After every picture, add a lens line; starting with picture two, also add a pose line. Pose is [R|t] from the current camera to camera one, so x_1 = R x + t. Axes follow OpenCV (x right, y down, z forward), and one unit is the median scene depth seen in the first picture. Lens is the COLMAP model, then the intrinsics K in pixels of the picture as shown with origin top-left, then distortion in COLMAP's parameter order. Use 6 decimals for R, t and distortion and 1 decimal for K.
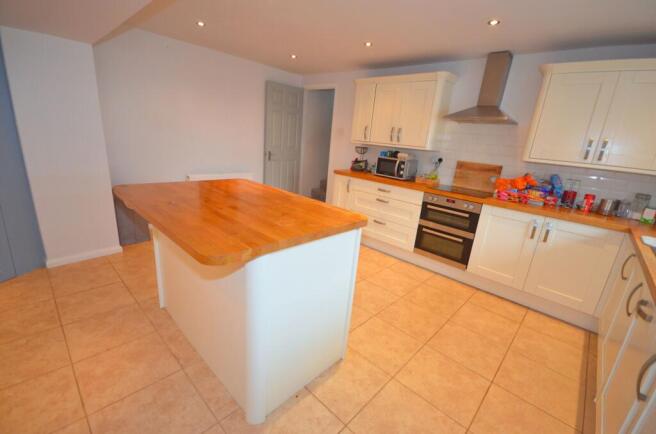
lens RADIAL K [[287.3, 0, 330.4], [0, 287.3, 220.6], [0, 0, 1]] dist [-0.001858, -0.000449]
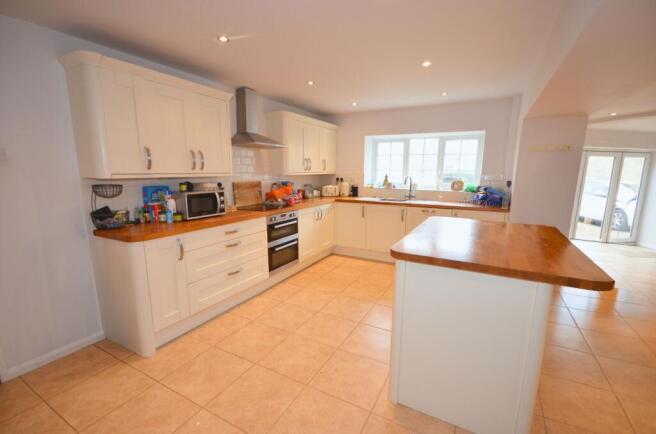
lens RADIAL K [[287.3, 0, 330.4], [0, 287.3, 220.6], [0, 0, 1]] dist [-0.001858, -0.000449]
pose [[-0.257942, -0.253791, 0.932232, -0.657307], [0.249886, 0.914528, 0.318113, -0.340984], [-0.933286, 0.315006, -0.172476, 0.949337]]
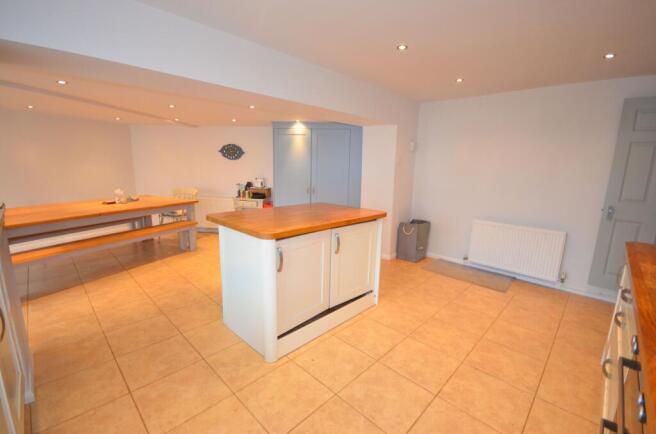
lens RADIAL K [[287.3, 0, 330.4], [0, 287.3, 220.6], [0, 0, 1]] dist [-0.001858, -0.000449]
pose [[-0.014719, 0.101753, -0.994701, 0.626632], [-0.312638, 0.944462, 0.101240, -0.121996], [0.949758, 0.312471, 0.017911, 0.612516]]
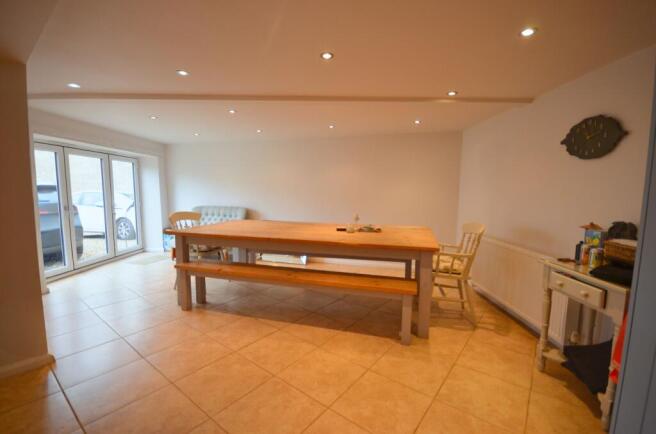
lens RADIAL K [[287.3, 0, 330.4], [0, 287.3, 220.6], [0, 0, 1]] dist [-0.001858, -0.000449]
pose [[-0.991190, -0.083552, -0.102767, -0.480254], [-0.116900, 0.916630, 0.382263, -0.158390], [0.062261, 0.390908, -0.918321, 0.567049]]
